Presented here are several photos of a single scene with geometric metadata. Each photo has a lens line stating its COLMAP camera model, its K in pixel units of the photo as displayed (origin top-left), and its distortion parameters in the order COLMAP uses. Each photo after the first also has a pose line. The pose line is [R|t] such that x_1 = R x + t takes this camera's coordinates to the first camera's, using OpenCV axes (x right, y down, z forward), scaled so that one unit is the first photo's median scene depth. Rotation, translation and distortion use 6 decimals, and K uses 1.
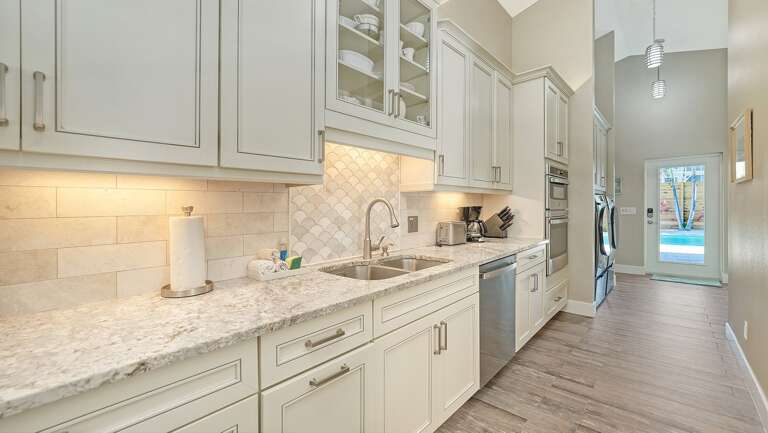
lens RADIAL K [[303.5, 0, 384.4], [0, 303.5, 215.5], [0, 0, 1]] dist [0.002306, 0.000195]
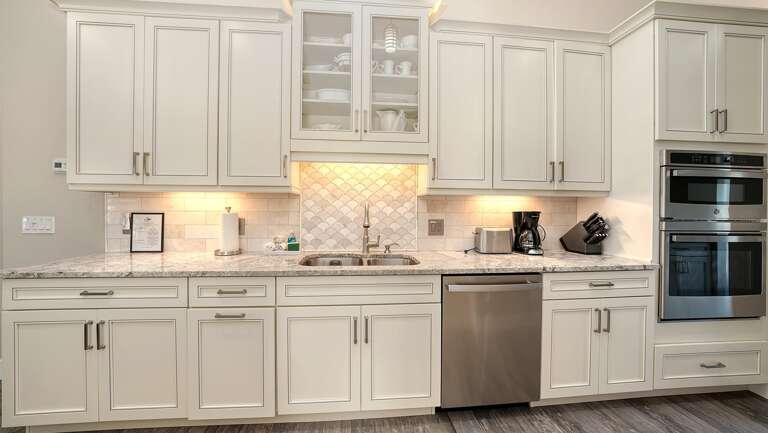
lens RADIAL K [[268.9, 0, 381.7], [0, 268.9, 216.9], [0, 0, 1]] dist [-0.013689, 0.002636]
pose [[0.746938, 0.037170, -0.663853, 0.705642], [-0.035837, 0.999235, 0.015627, -0.018203], [0.663927, 0.012118, 0.747699, 0.259767]]
